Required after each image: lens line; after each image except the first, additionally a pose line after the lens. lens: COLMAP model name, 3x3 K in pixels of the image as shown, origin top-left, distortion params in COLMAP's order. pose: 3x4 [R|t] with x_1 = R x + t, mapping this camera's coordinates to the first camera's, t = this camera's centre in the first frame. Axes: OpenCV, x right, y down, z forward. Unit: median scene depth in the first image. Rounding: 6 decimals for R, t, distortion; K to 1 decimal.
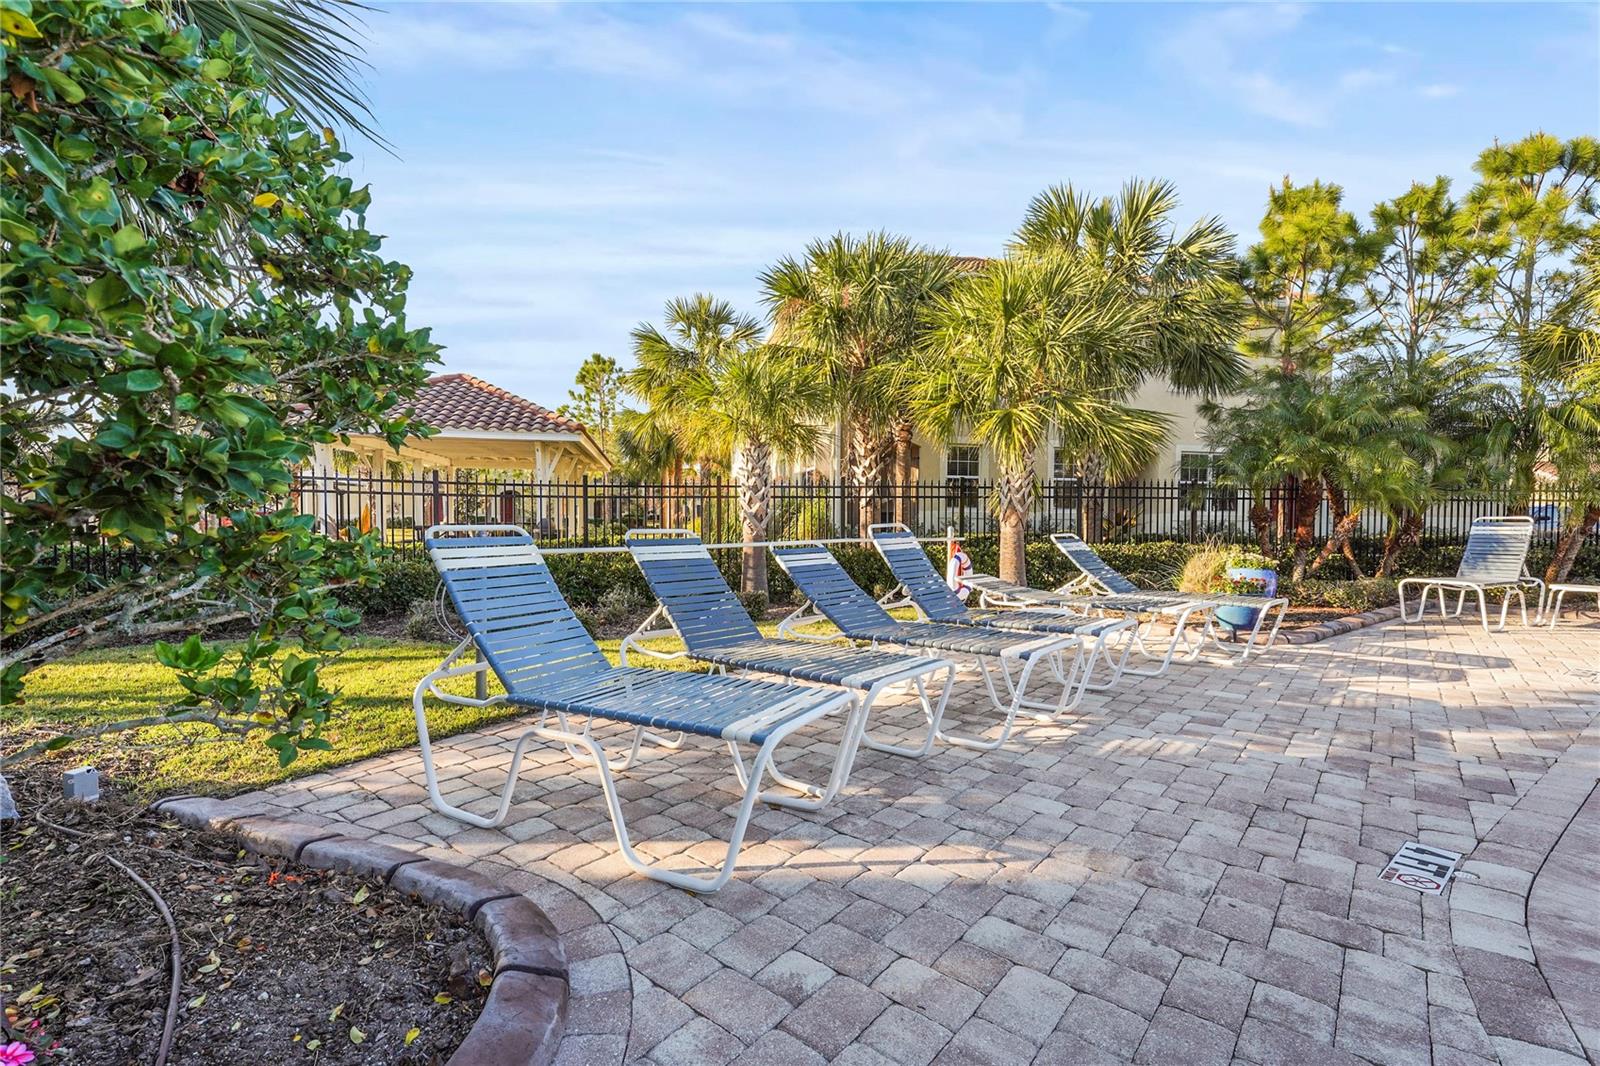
lens RADIAL K [[714.9, 0, 796.3], [0, 714.9, 534.7], [0, 0, 1]] dist [-0.004867, 0.000189]
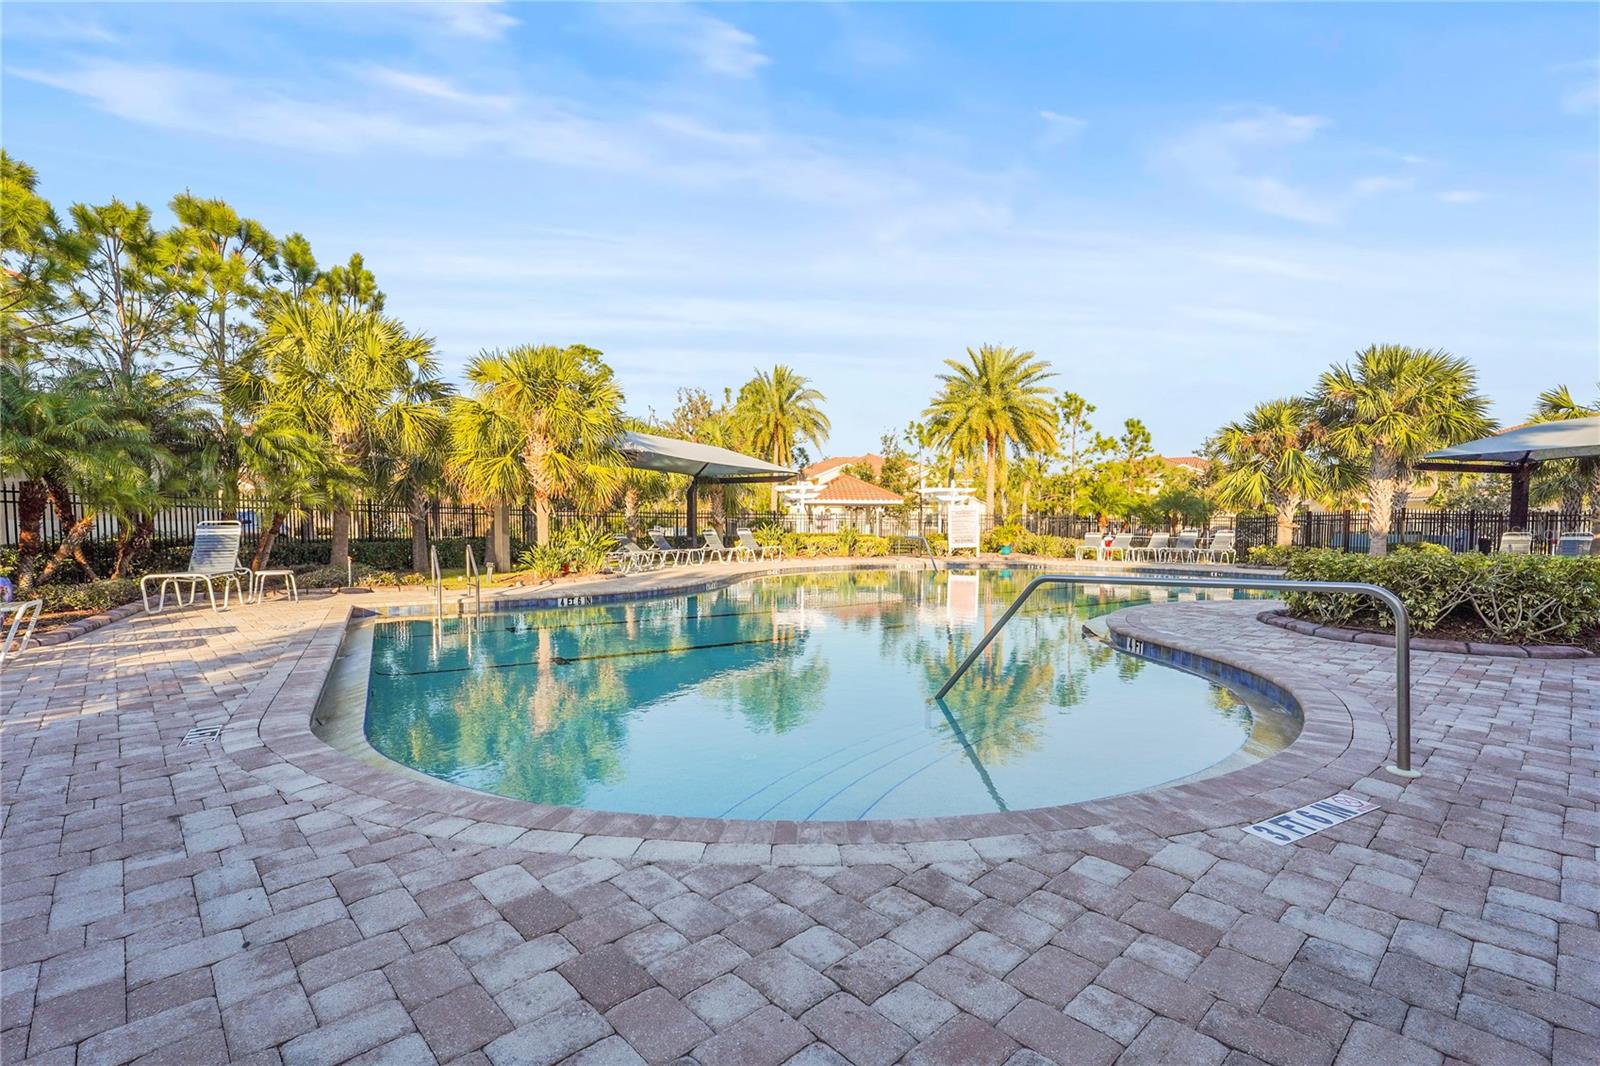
lens RADIAL K [[714.9, 0, 796.8], [0, 714.9, 571.9], [0, 0, 1]] dist [-0.004867, 0.000189]
pose [[0.104586, -0.071171, 0.991966, -0.118911], [0.024701, 0.997314, 0.068950, 0.002184], [-0.994209, 0.017292, 0.106063, -0.111702]]
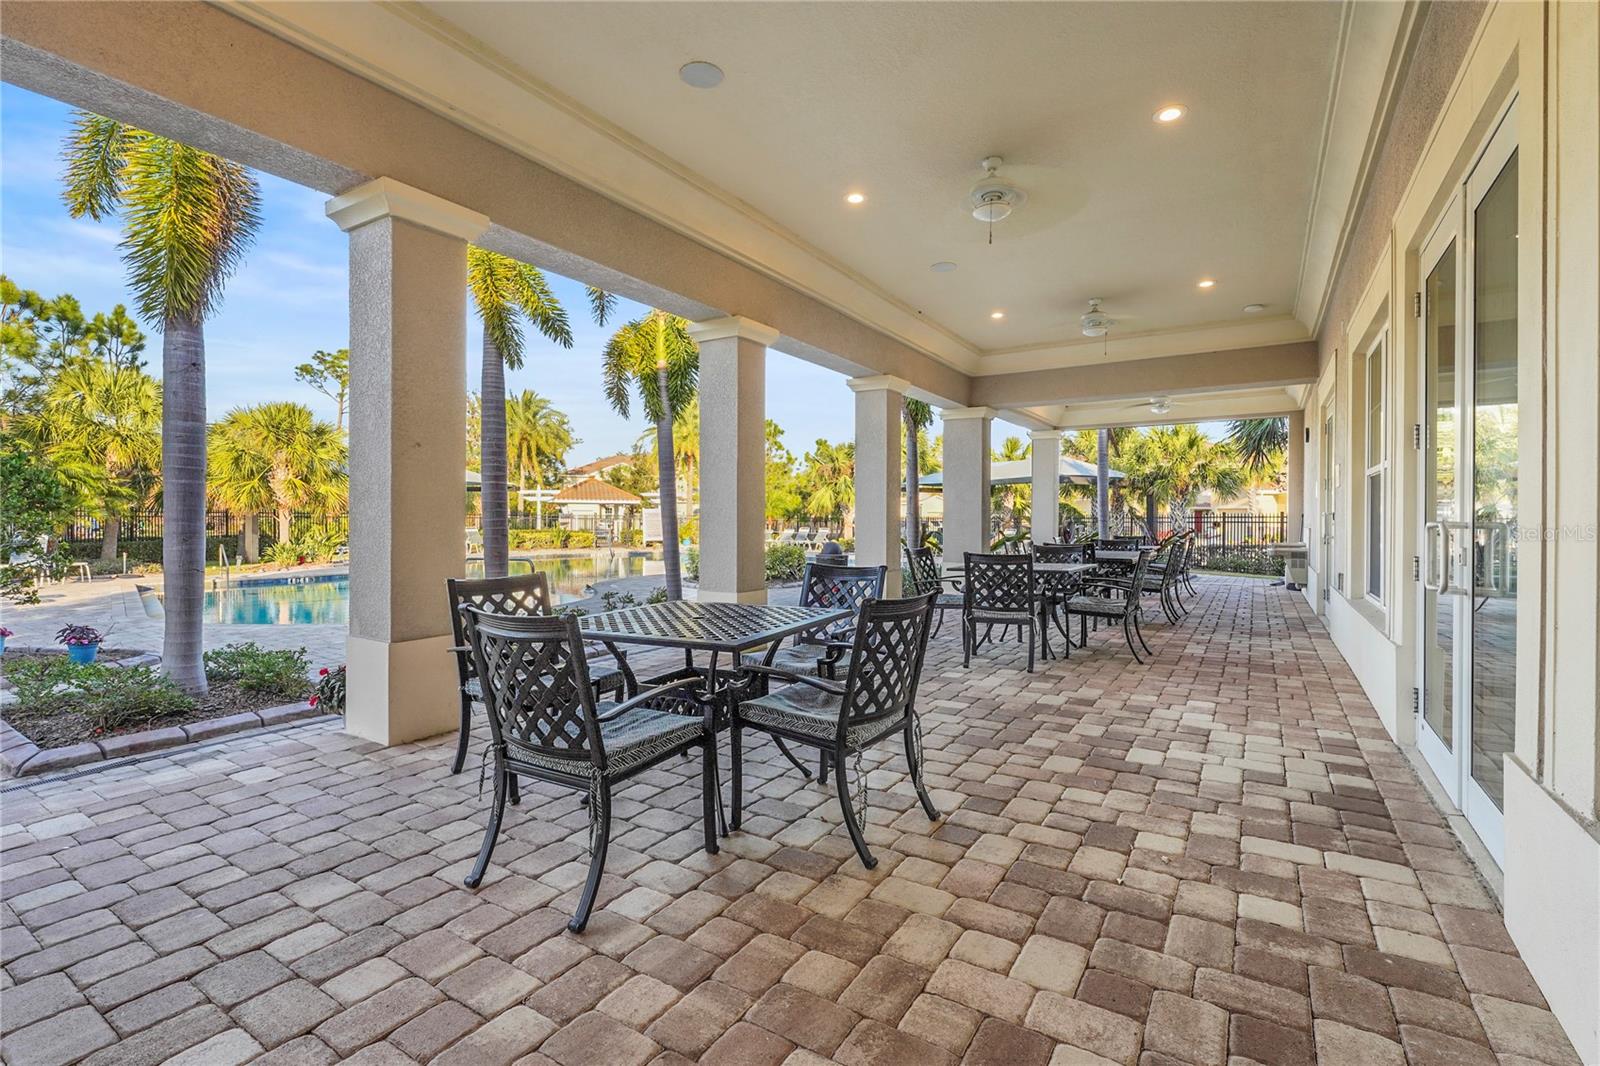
lens RADIAL K [[714.9, 0, 791.6], [0, 714.9, 526.6], [0, 0, 1]] dist [-0.004867, 0.000189]
pose [[-0.139418, -0.021020, 0.990011, -0.912542], [0.023095, 0.999434, 0.024473, -0.026958], [-0.989964, 0.026276, -0.138853, -0.581936]]
